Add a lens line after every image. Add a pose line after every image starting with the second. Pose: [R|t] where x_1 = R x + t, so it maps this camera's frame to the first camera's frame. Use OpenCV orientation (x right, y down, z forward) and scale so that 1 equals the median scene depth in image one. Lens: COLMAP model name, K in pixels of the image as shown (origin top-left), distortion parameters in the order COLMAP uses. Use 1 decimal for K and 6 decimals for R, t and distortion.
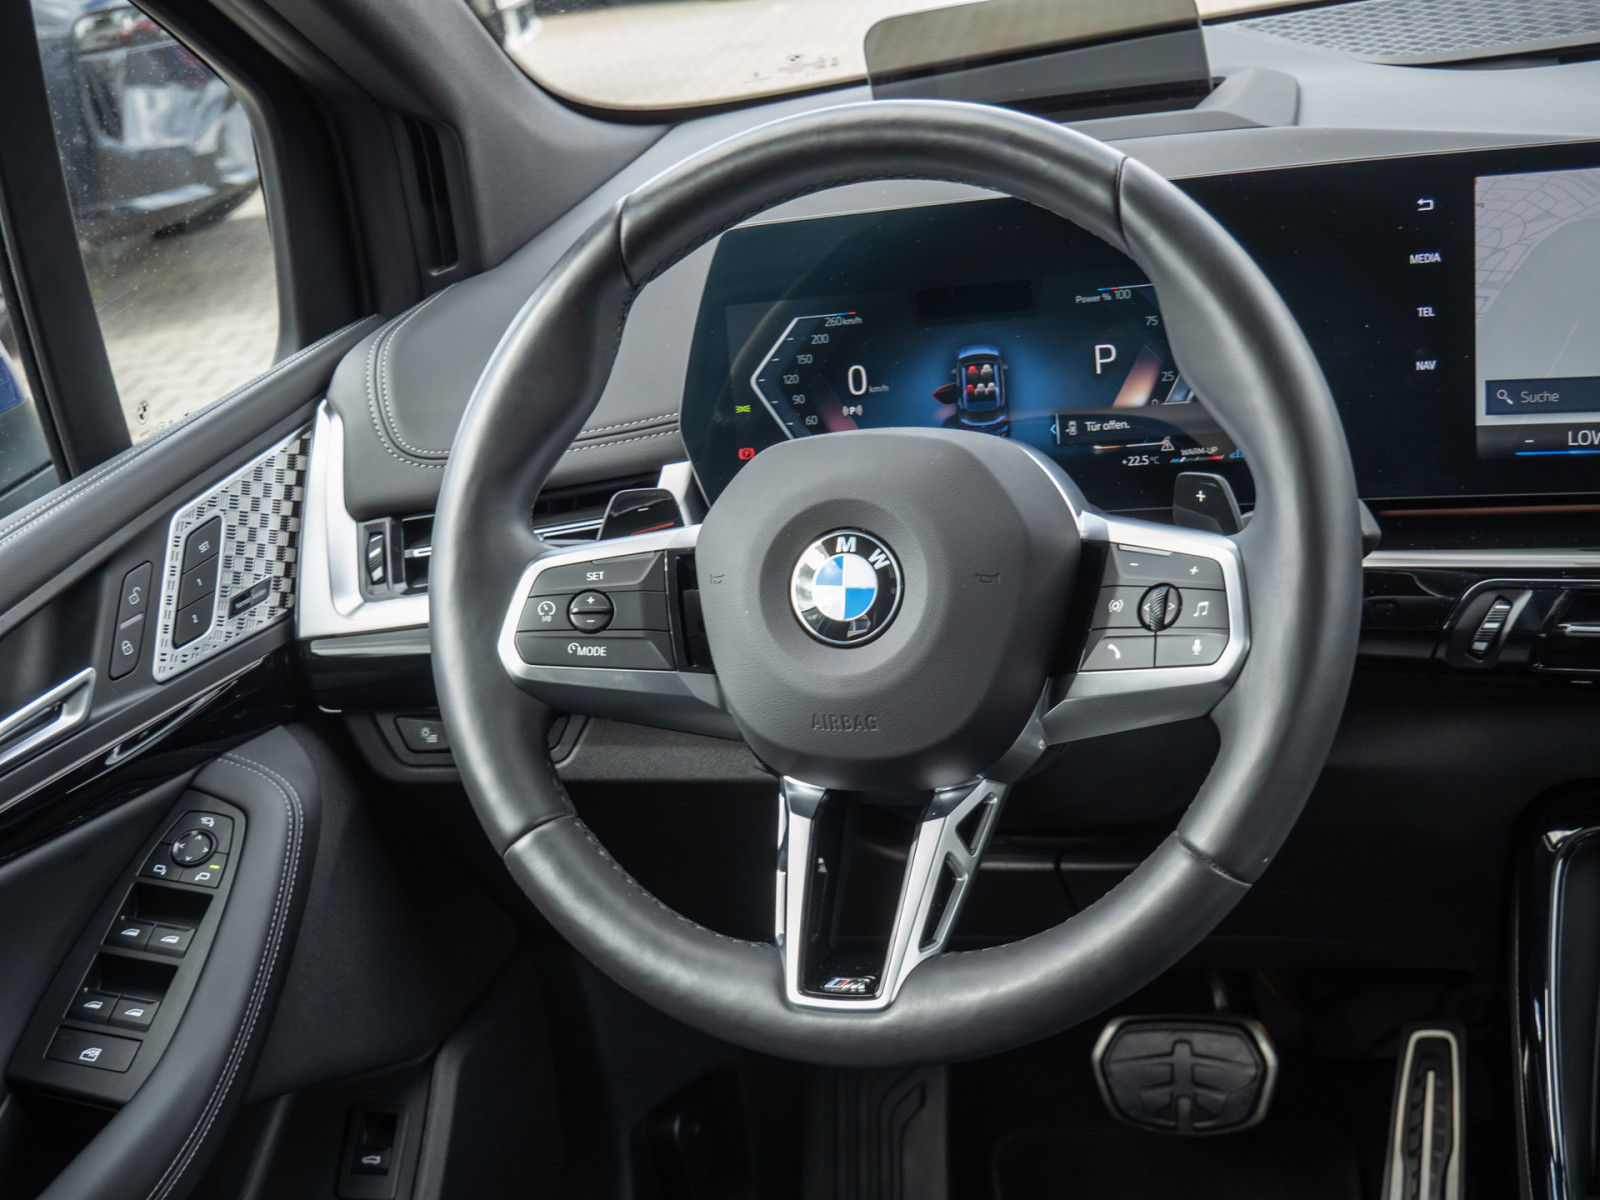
lens RADIAL K [[2349.2, 0, 804.8], [0, 2349.2, 612.6], [0, 0, 1]] dist [0.033036, 0.000000]
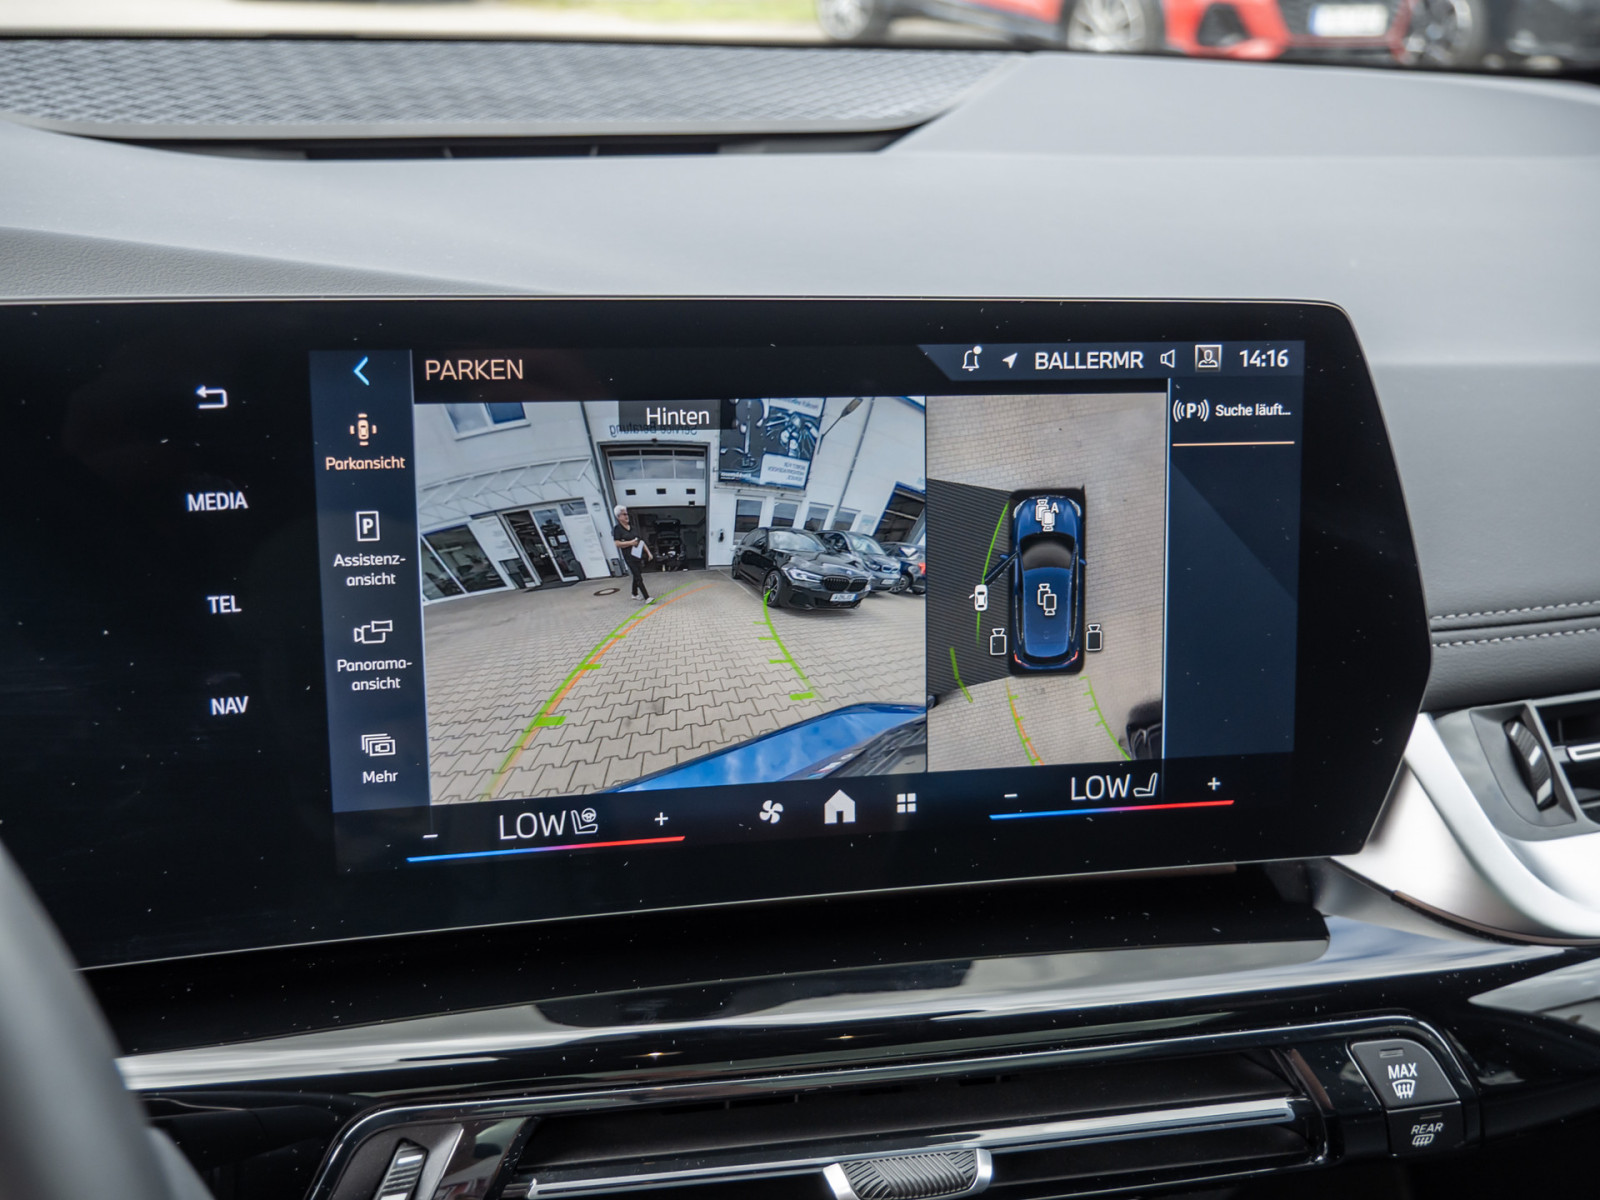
lens RADIAL K [[1685.5, 0, 796.2], [0, 1685.5, 610.9], [0, 0, 1]] dist [0.001414, 0.000000]
pose [[0.774767, -0.060928, 0.629304, 0.128246], [0.047126, 0.998142, 0.038619, -0.135027], [-0.630488, -0.000264, 0.776199, 0.635480]]
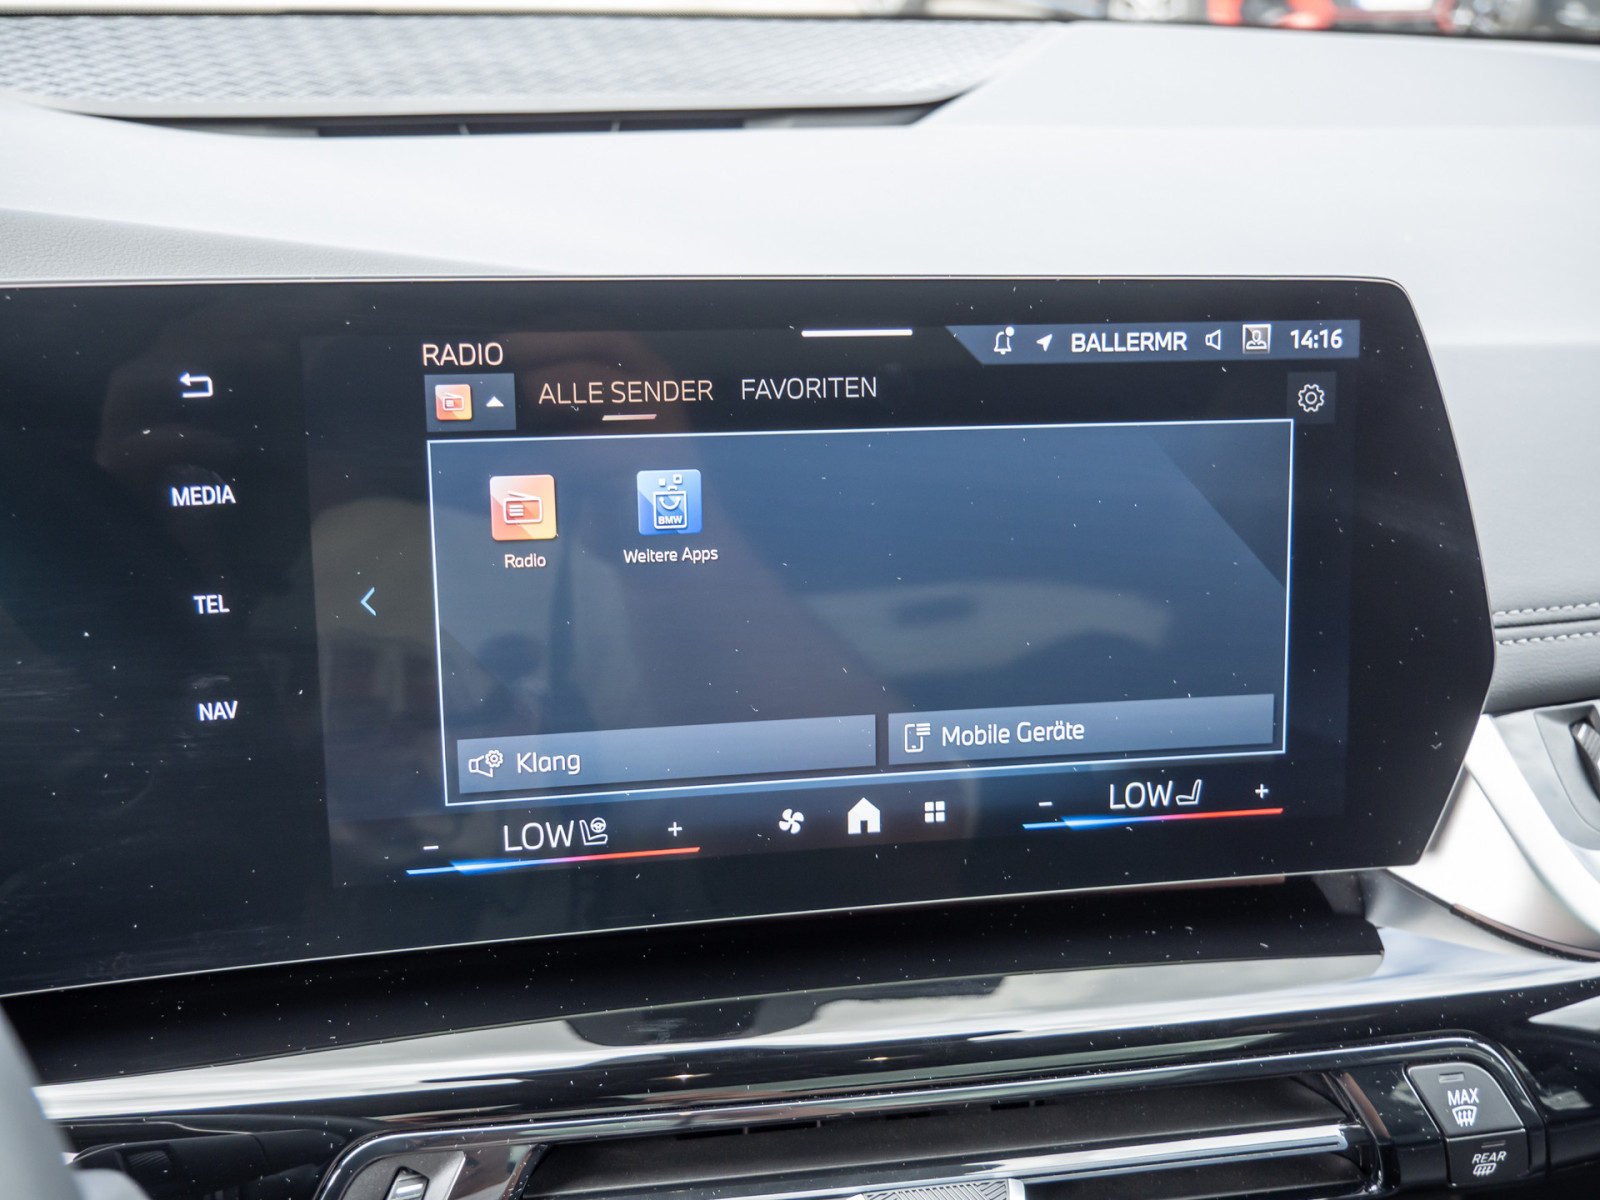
lens RADIAL K [[1685.5, 0, 796.3], [0, 1685.5, 612.0], [0, 0, 1]] dist [0.001414, 0.000000]
pose [[0.788862, -0.068674, 0.610721, 0.145829], [0.049229, 0.997605, 0.048589, -0.137561], [-0.612595, -0.008264, 0.790354, 0.650586]]
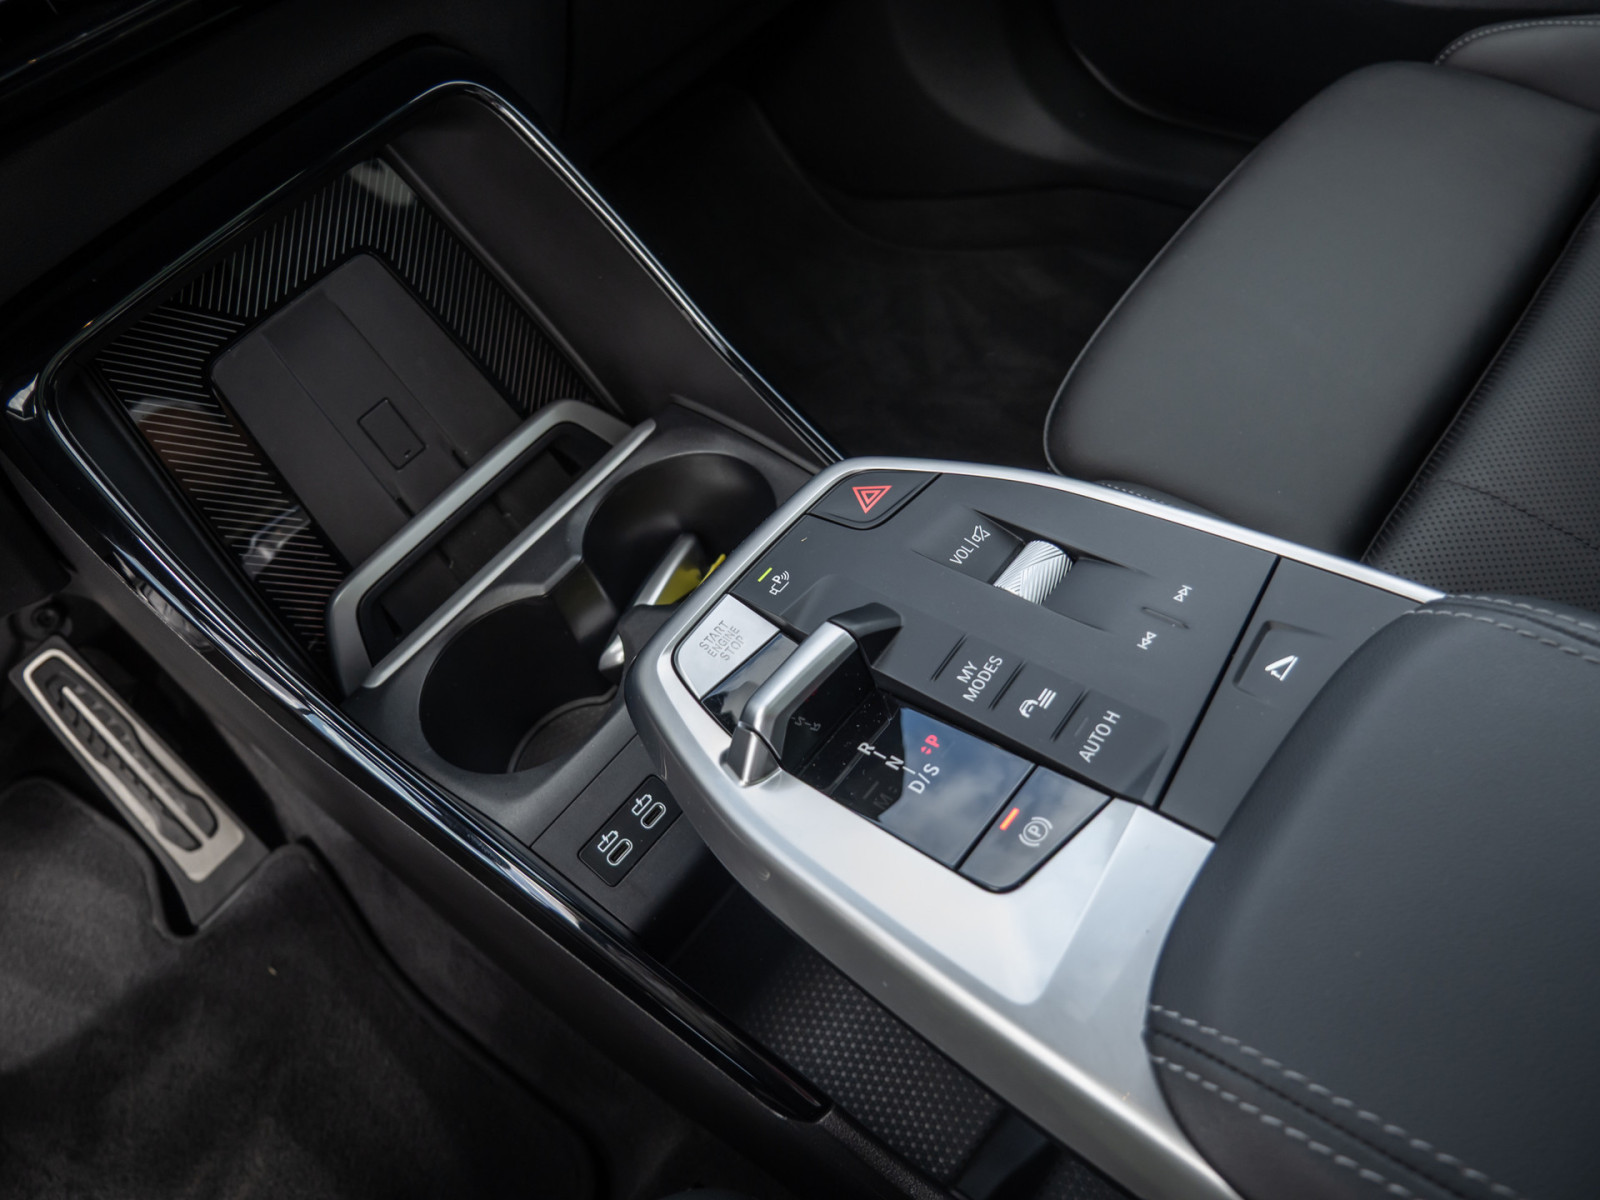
lens RADIAL K [[1167.2, 0, 792.9], [0, 1167.2, 605.7], [0, 0, 1]] dist [-0.043648, 0.010351]
pose [[0.426702, -0.661142, 0.617103, 0.157076], [0.438171, 0.748038, 0.498443, 0.072663], [-0.791158, 0.057710, 0.608883, 0.598169]]
